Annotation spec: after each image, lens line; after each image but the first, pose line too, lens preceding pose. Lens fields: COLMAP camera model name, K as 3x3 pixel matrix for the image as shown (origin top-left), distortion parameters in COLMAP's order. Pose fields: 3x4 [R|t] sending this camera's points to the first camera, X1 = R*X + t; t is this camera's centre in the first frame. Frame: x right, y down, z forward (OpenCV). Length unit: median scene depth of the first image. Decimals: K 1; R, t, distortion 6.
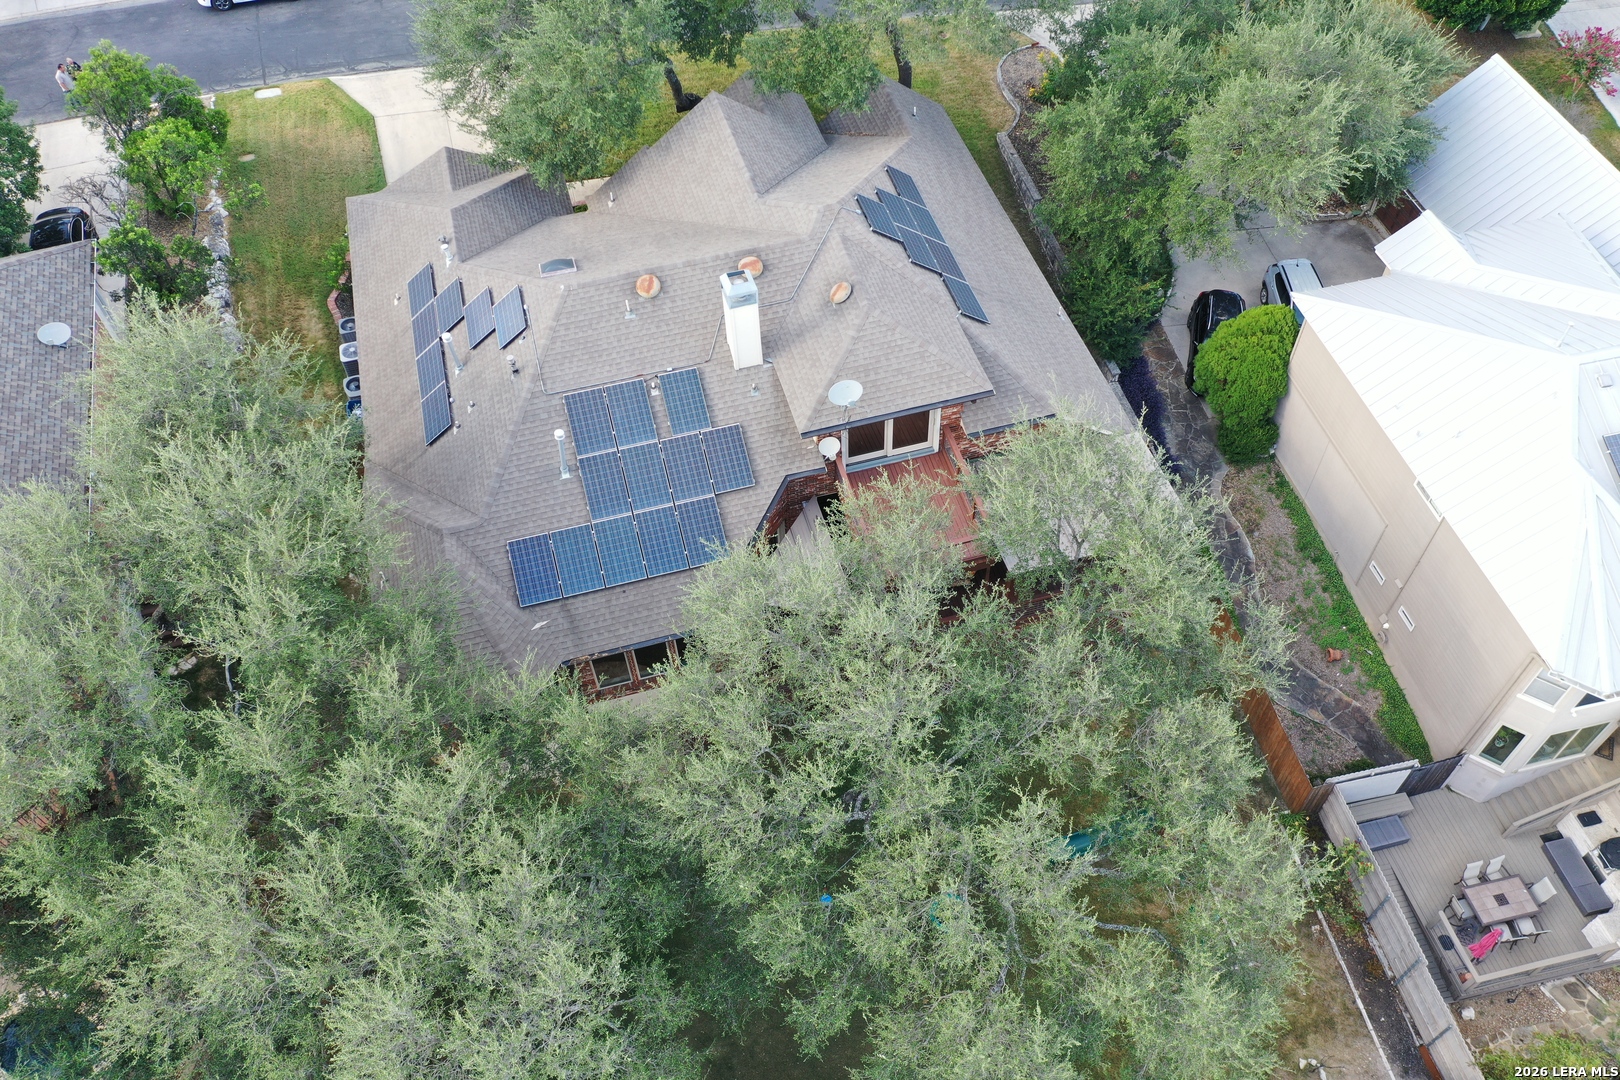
lens RADIAL K [[1282.2, 0, 810.0], [0, 1282.2, 540.0], [0, 0, 1]] dist [0.003154, -0.001053]
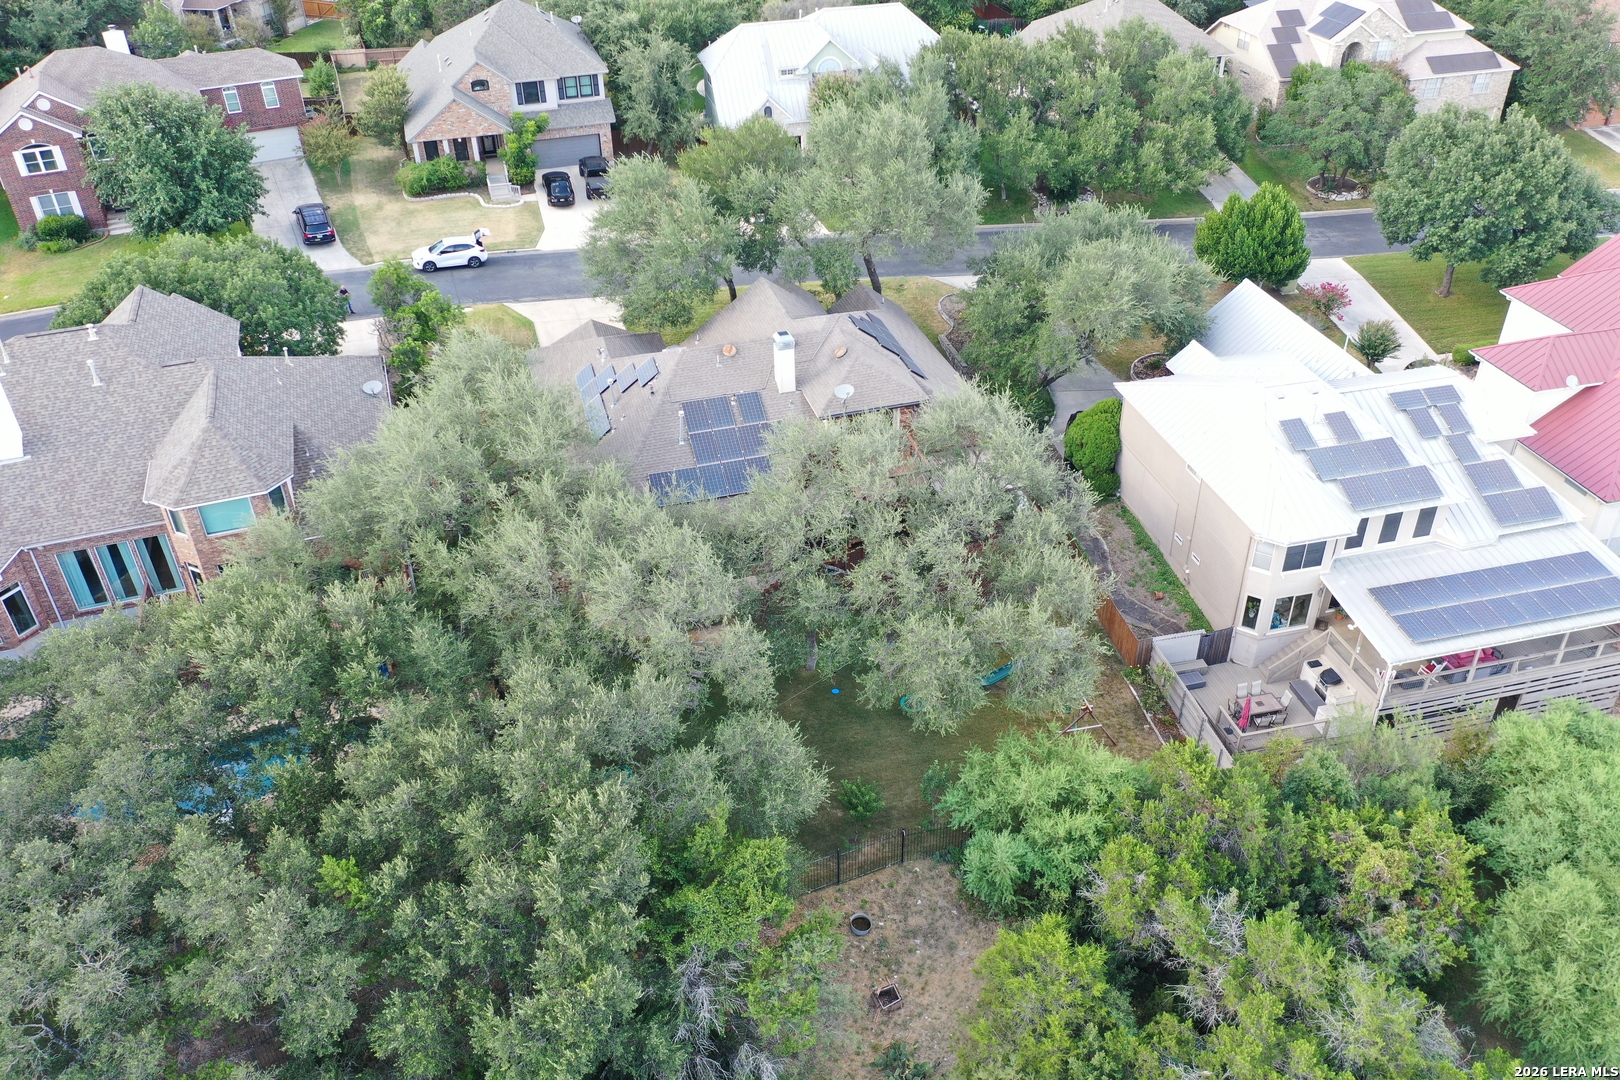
lens RADIAL K [[1282.2, 0, 810.0], [0, 1282.2, 540.0], [0, 0, 1]] dist [0.003154, -0.001053]
pose [[0.999942, -0.000725, 0.010706, -0.031846], [0.003968, 0.951976, -0.306147, 0.513931], [-0.009970, 0.306172, 0.951924, -0.511118]]
